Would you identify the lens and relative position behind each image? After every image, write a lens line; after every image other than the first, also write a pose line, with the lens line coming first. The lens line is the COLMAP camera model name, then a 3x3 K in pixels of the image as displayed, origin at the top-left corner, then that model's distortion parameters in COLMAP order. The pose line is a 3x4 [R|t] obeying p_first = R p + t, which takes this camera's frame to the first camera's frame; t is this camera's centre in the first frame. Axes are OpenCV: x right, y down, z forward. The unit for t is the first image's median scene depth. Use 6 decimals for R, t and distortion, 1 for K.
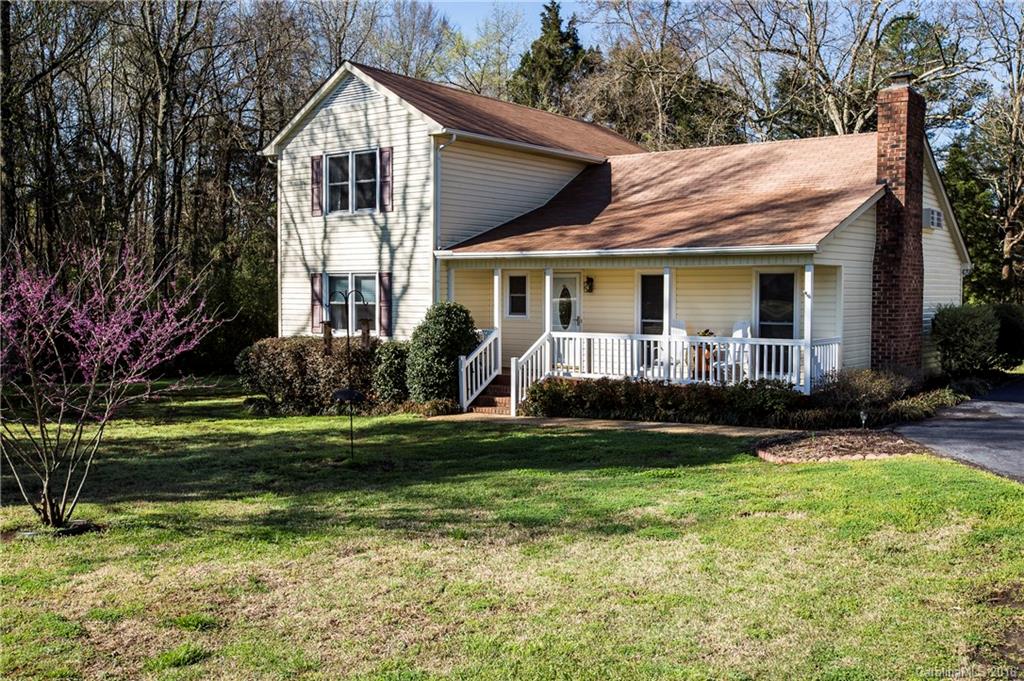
lens RADIAL K [[1031.2, 0, 511.7], [0, 1031.2, 338.6], [0, 0, 1]] dist [-0.039312, 0.000000]
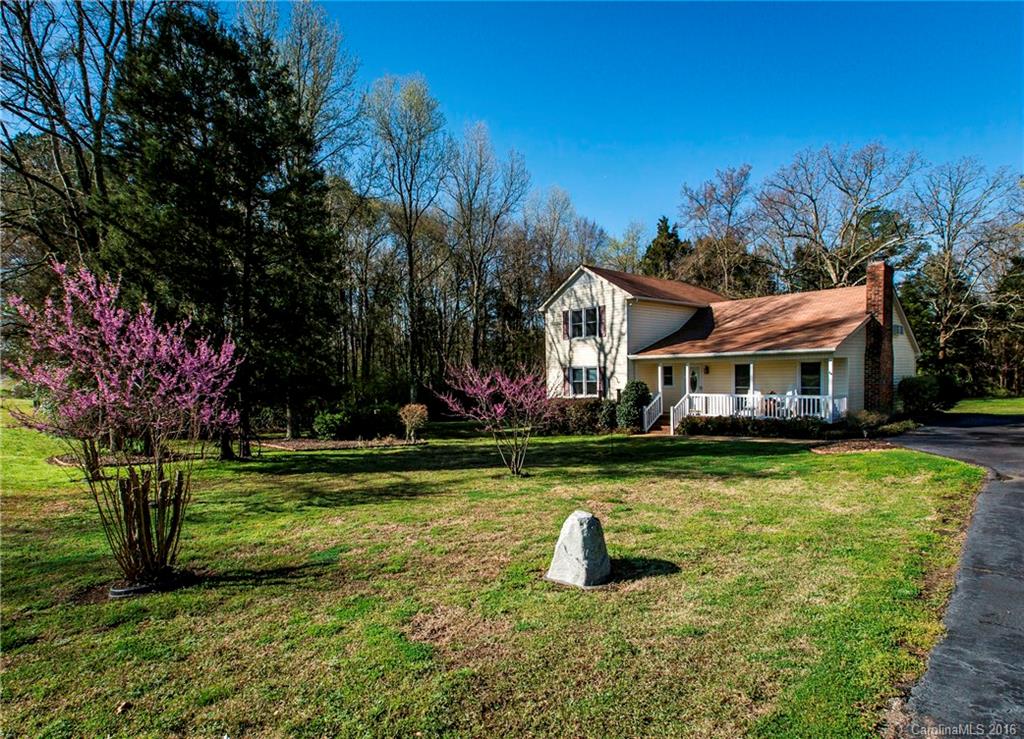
lens RADIAL K [[545.6, 0, 526.5], [0, 545.6, 397.2], [0, 0, 1]] dist [-0.006103, -0.002140]
pose [[0.979580, -0.013819, -0.200577, -0.054166], [0.013210, 0.999903, -0.004373, 0.000716], [0.200618, 0.001634, 0.979668, -0.105198]]
